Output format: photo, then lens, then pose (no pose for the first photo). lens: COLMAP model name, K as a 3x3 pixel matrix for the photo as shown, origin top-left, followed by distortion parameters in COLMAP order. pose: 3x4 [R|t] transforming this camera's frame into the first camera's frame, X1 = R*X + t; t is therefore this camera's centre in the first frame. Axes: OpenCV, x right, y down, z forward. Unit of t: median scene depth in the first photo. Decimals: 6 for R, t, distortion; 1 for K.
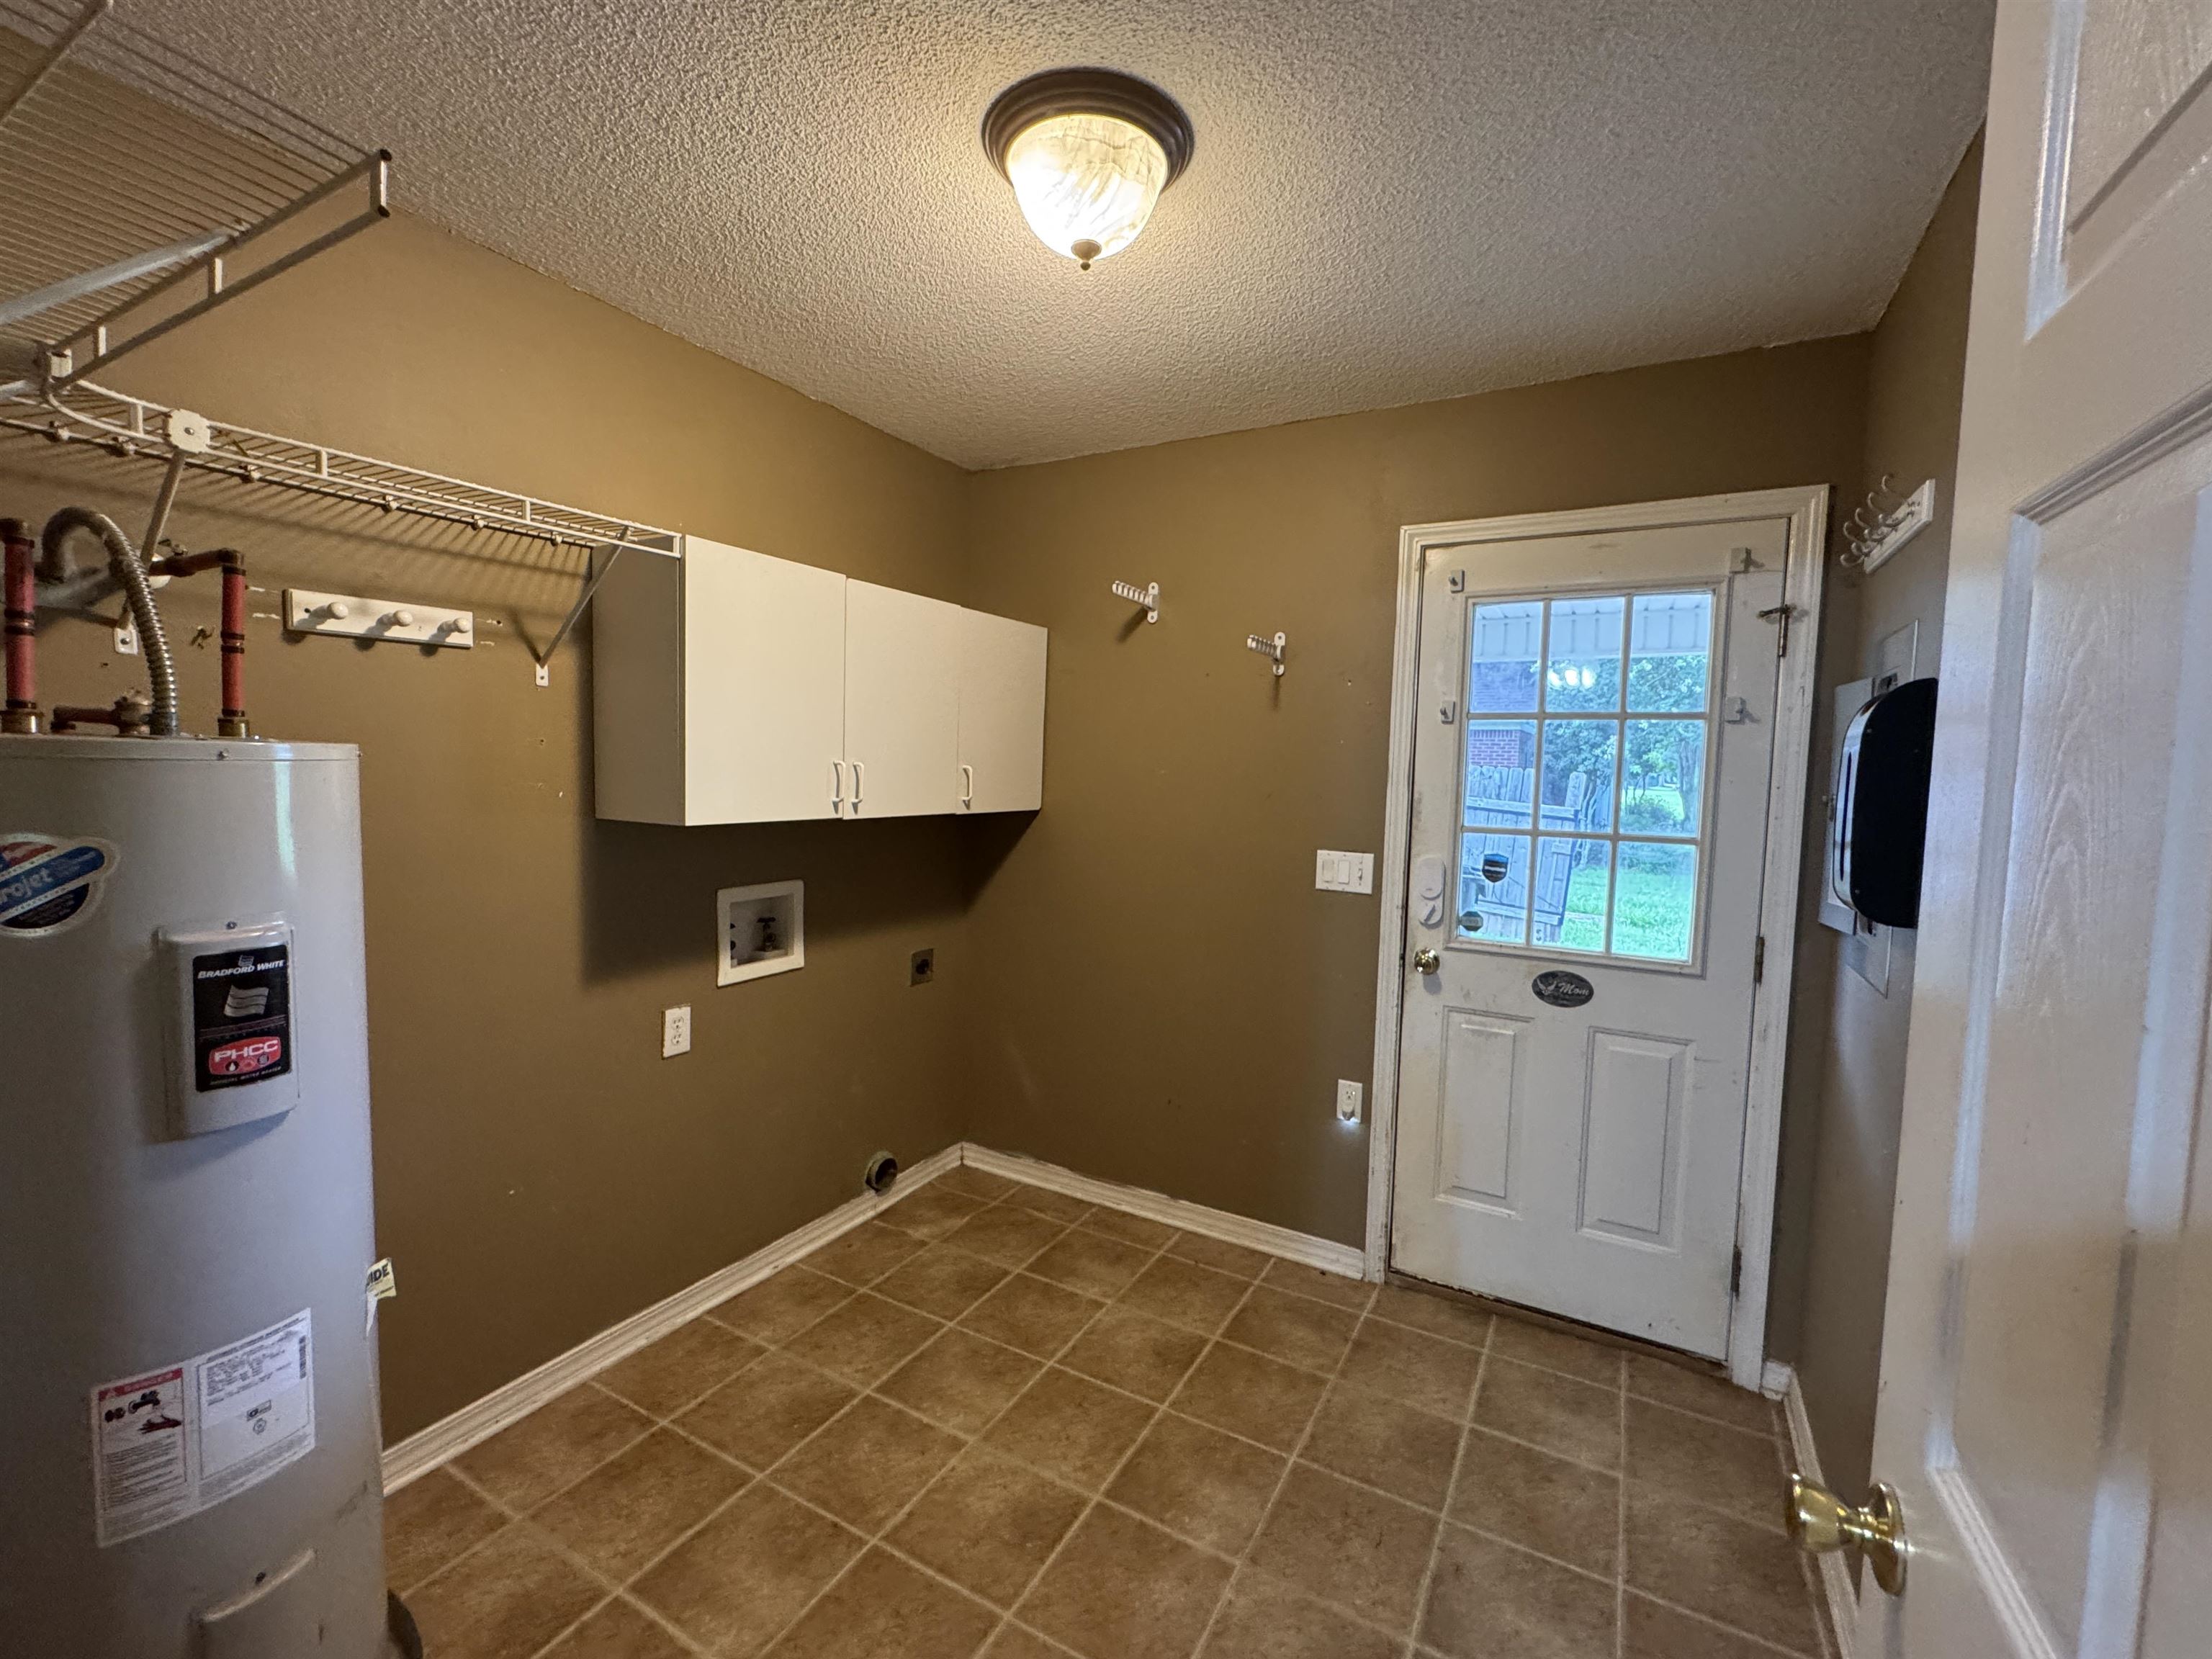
lens RADIAL K [[936.9, 0, 1103.7], [0, 936.9, 830.6], [0, 0, 1]] dist [-0.001228, 0.000038]
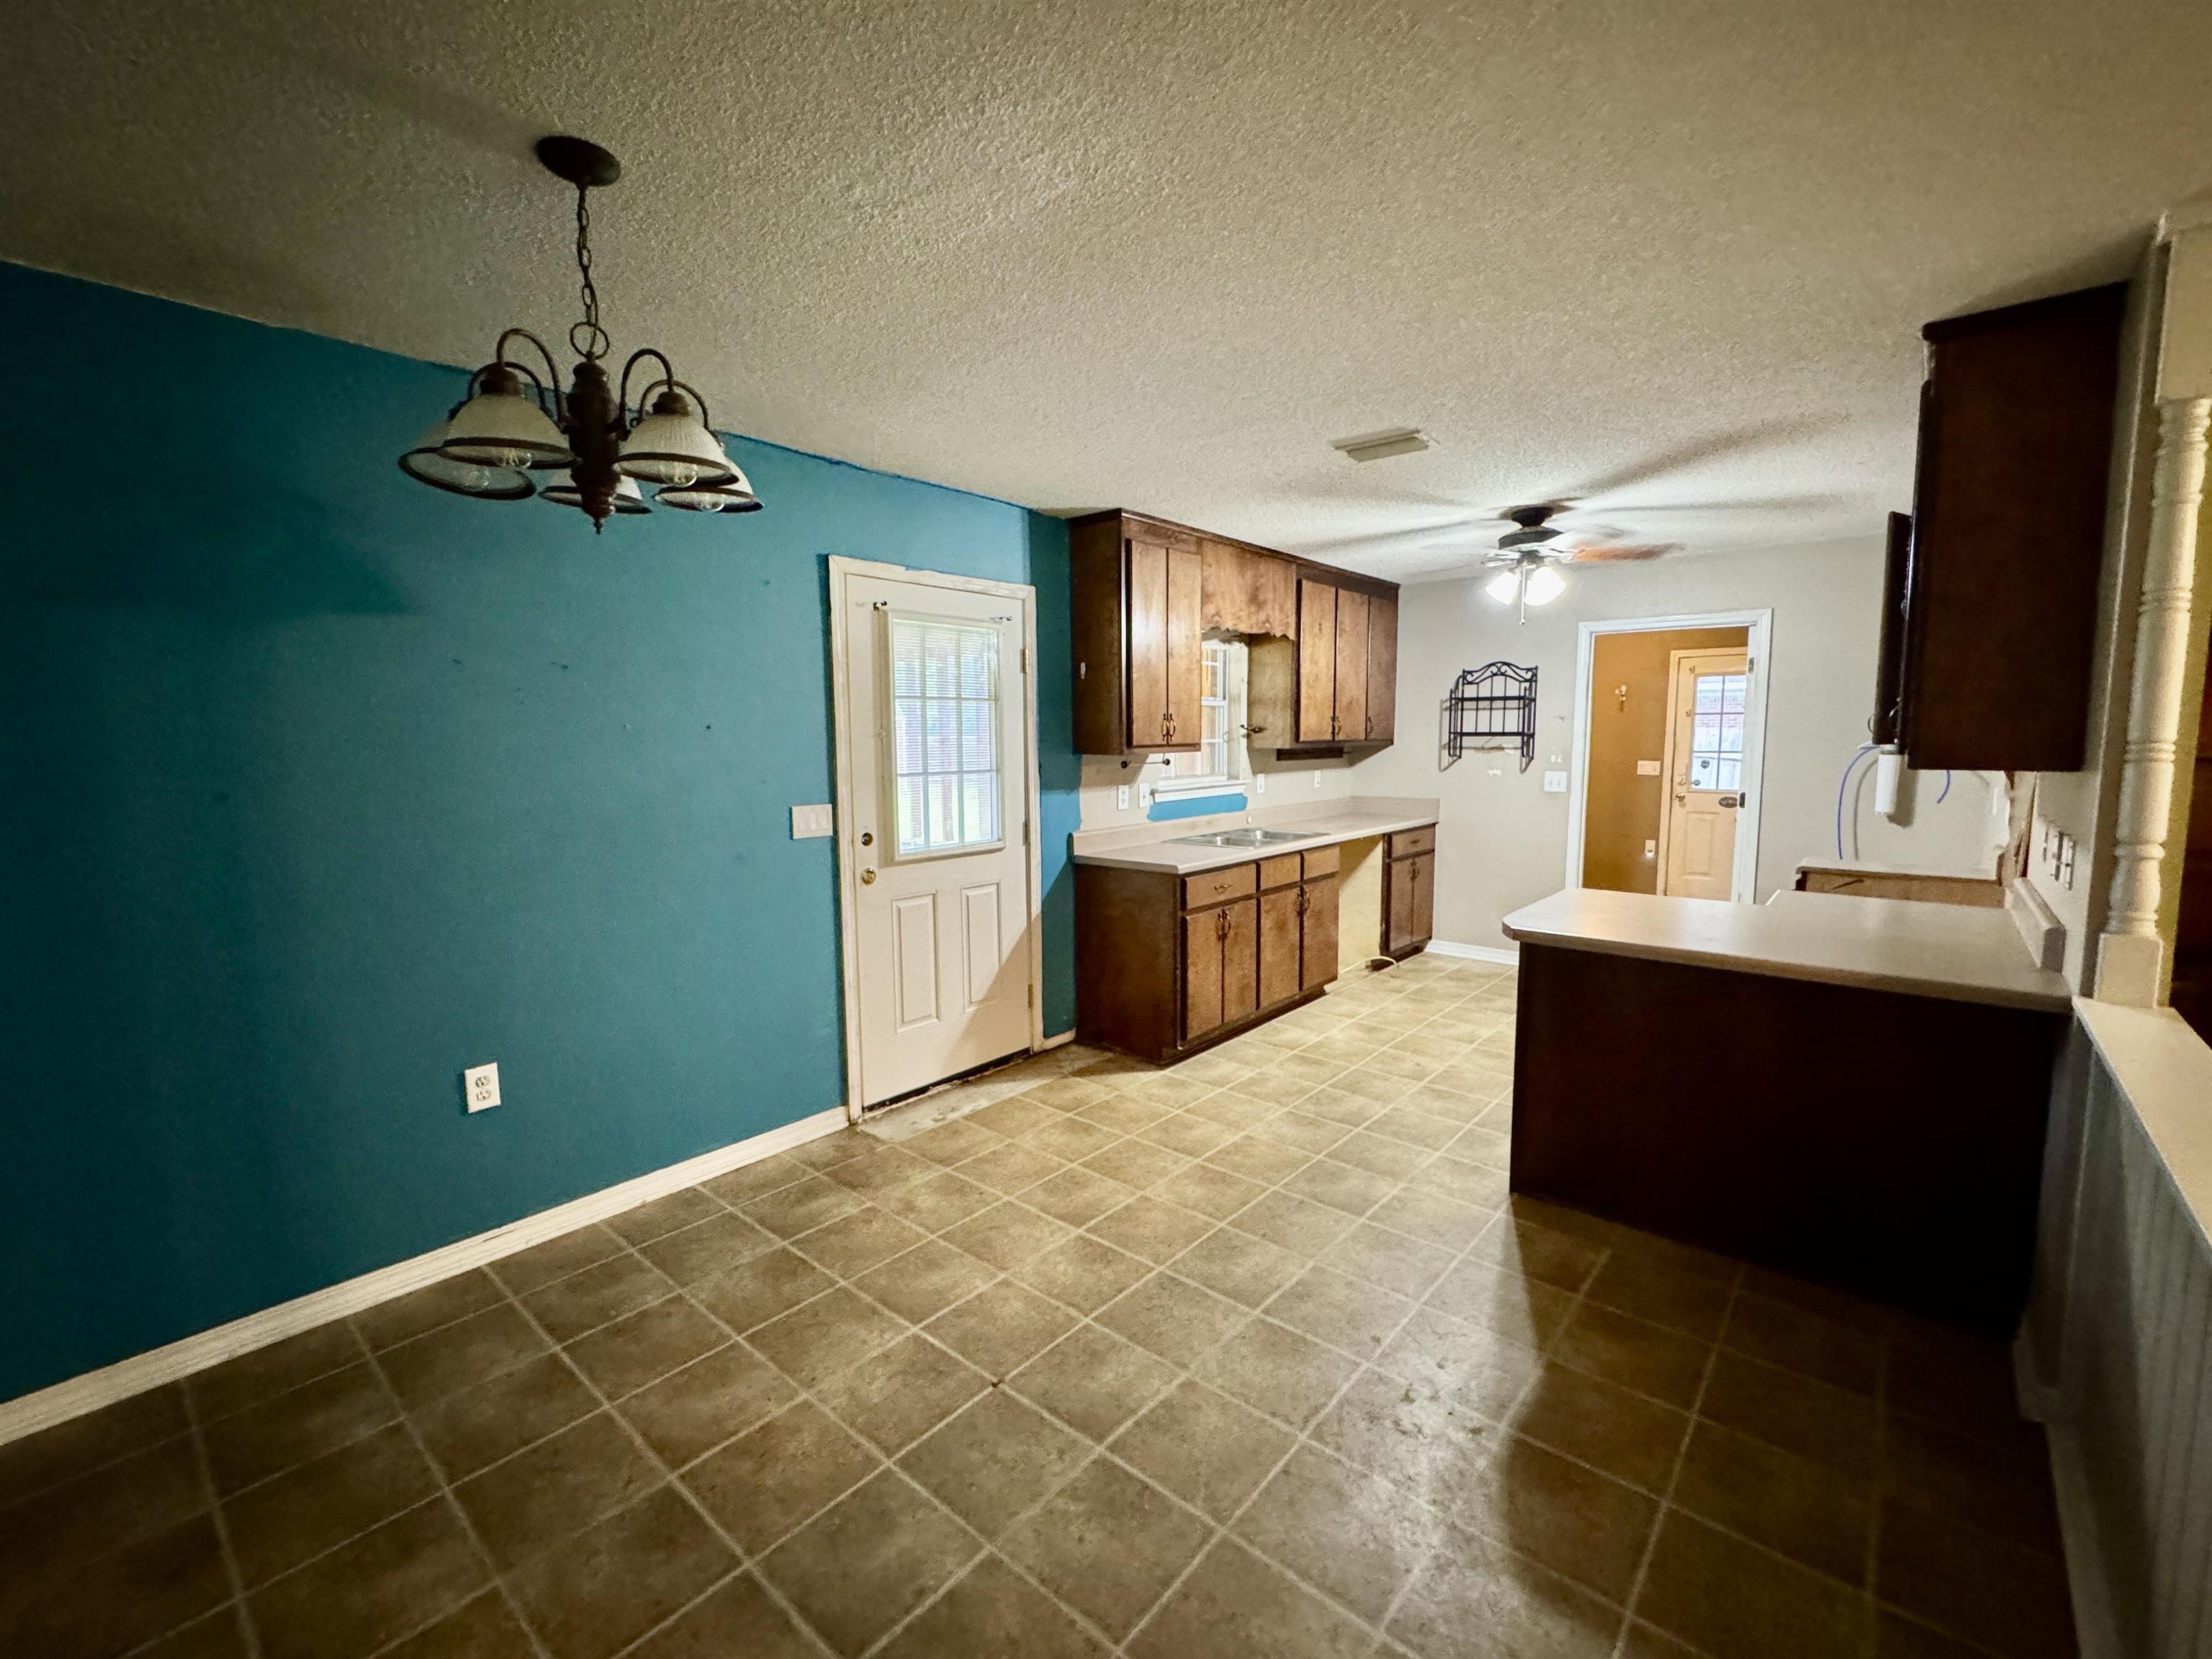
lens RADIAL K [[936.9, 0, 1103.7], [0, 936.9, 830.6], [0, 0, 1]] dist [-0.001228, 0.000038]
pose [[0.981149, -0.006892, -0.193132, -0.929854], [0.011794, 0.999637, 0.024242, 0.162953], [0.192895, -0.026063, 0.980873, -2.408939]]
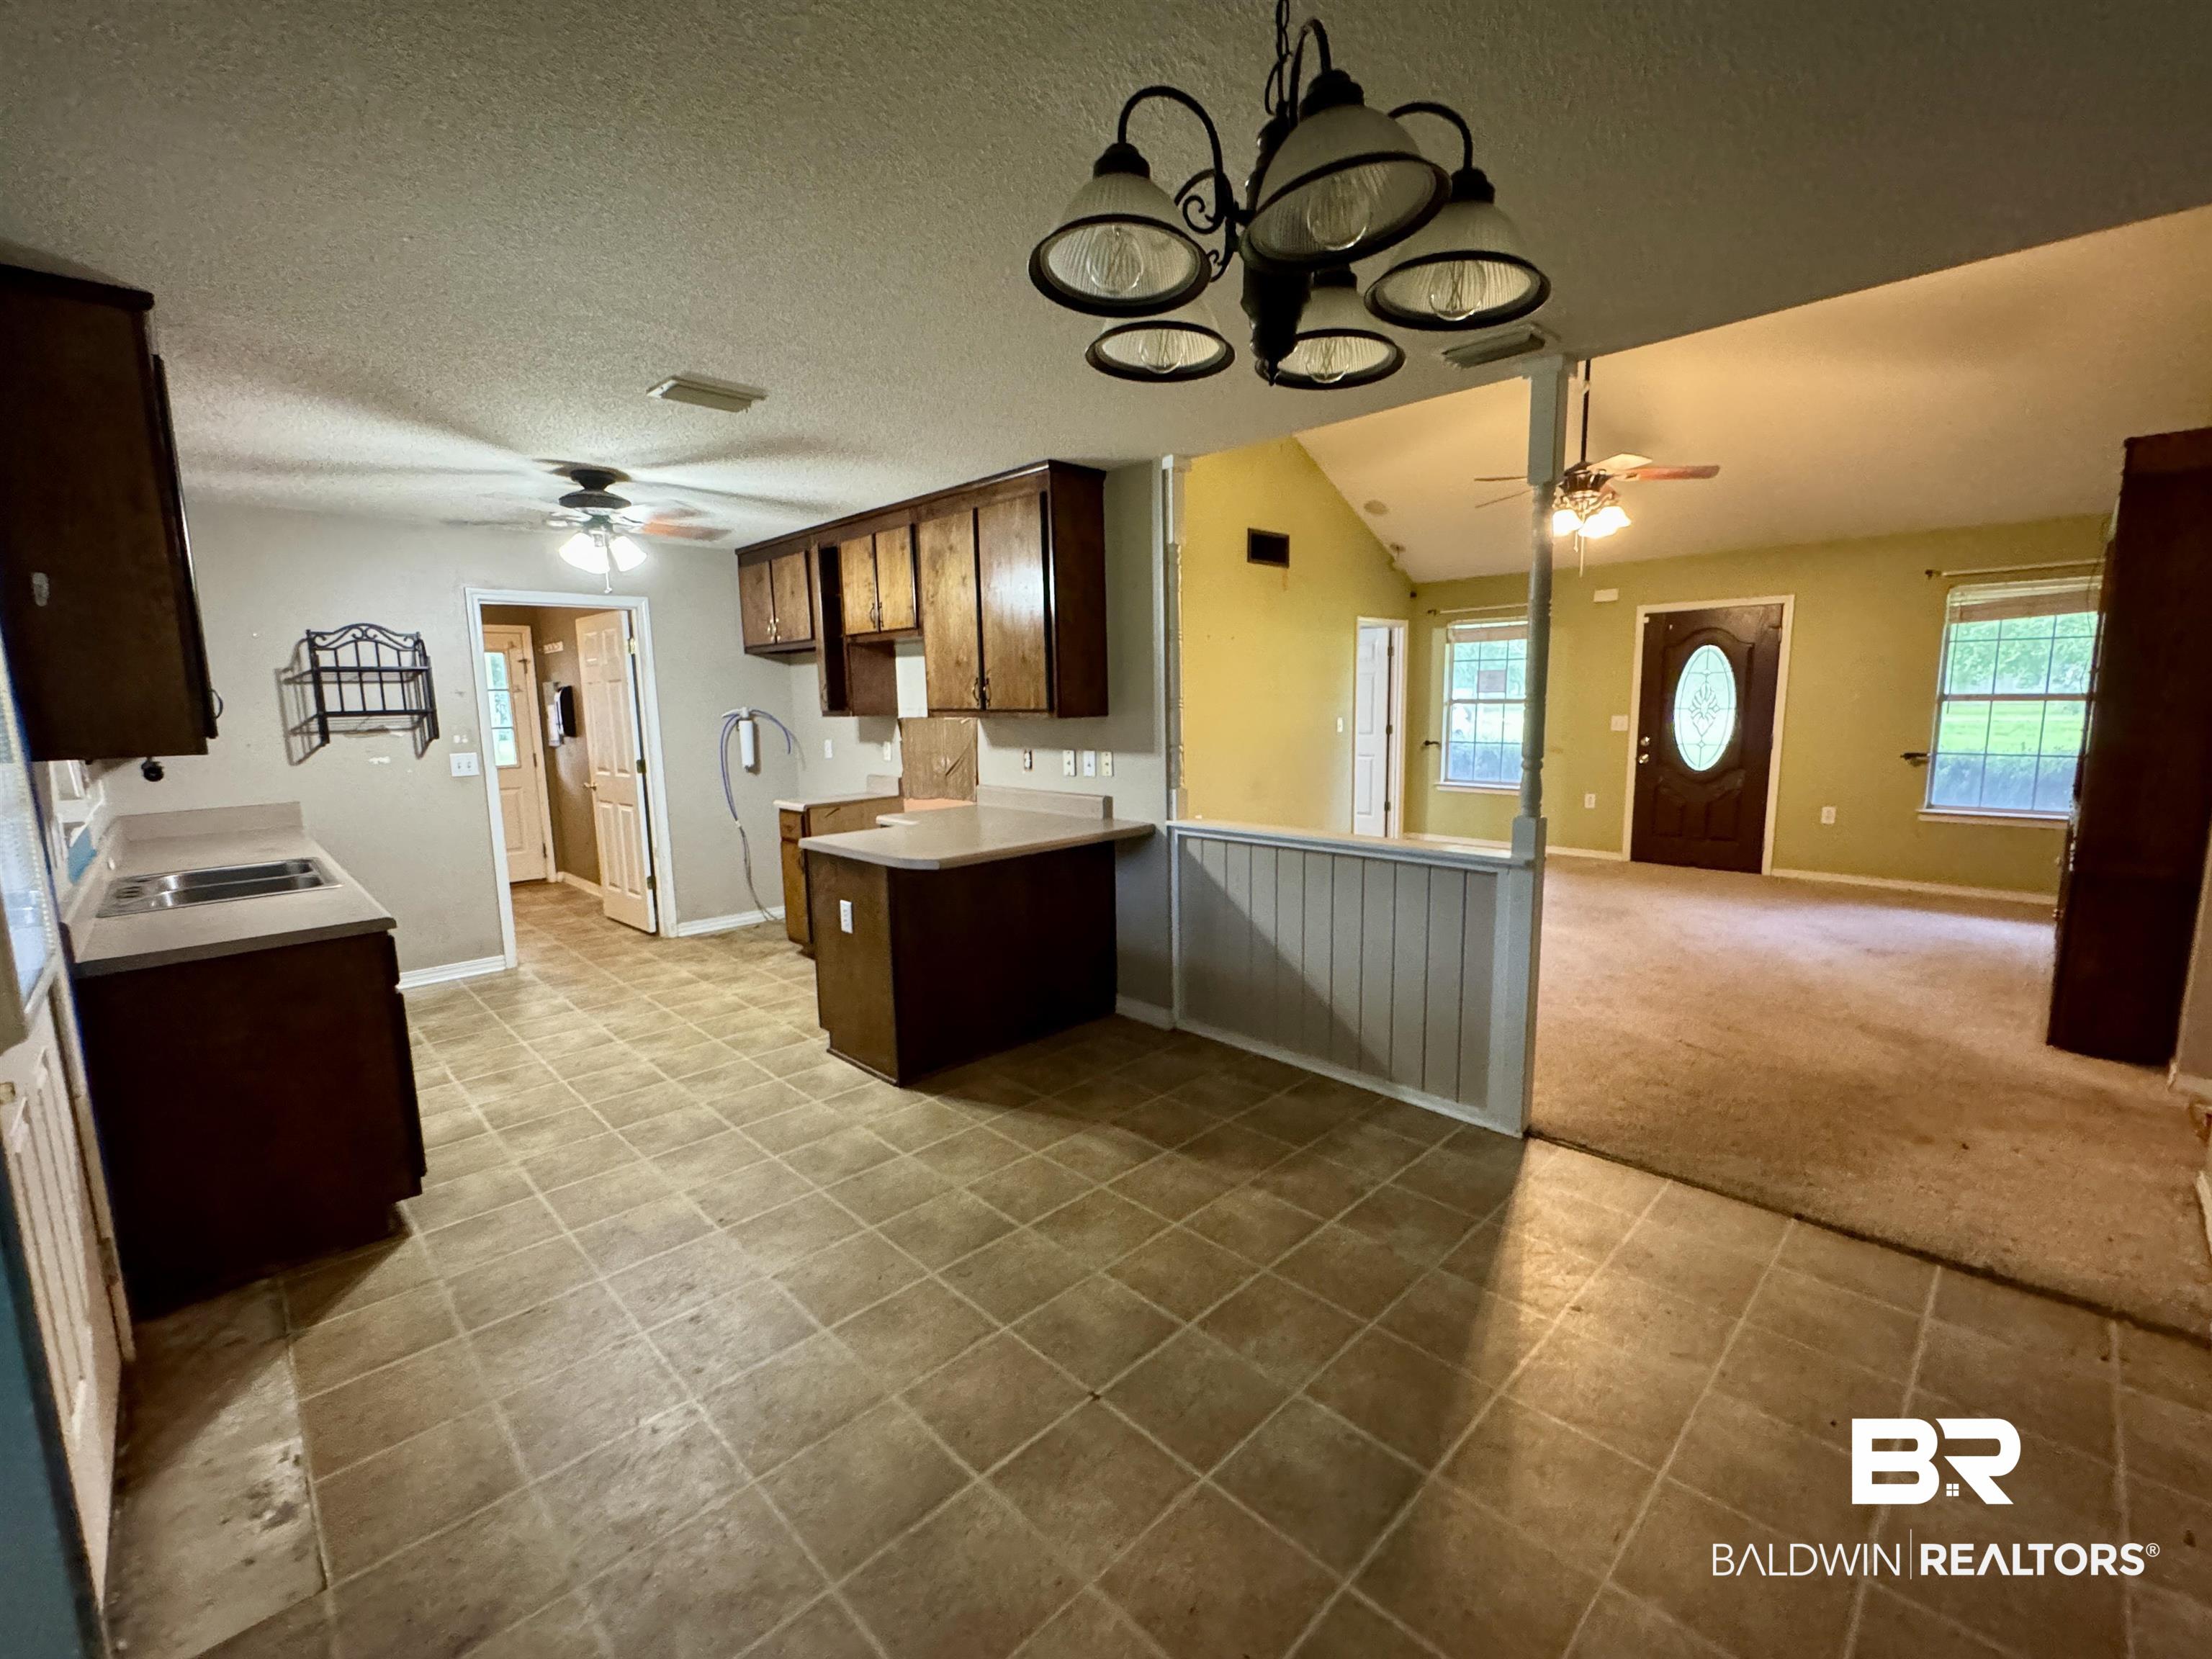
lens RADIAL K [[941.3, 0, 1102.2], [0, 941.3, 828.5], [0, 0, 1]] dist [-0.002610, -0.000483]
pose [[0.275786, -0.164700, 0.947004, -1.901816], [0.100891, 0.984729, 0.141880, 0.096723], [-0.955909, 0.056415, 0.288192, -1.847808]]
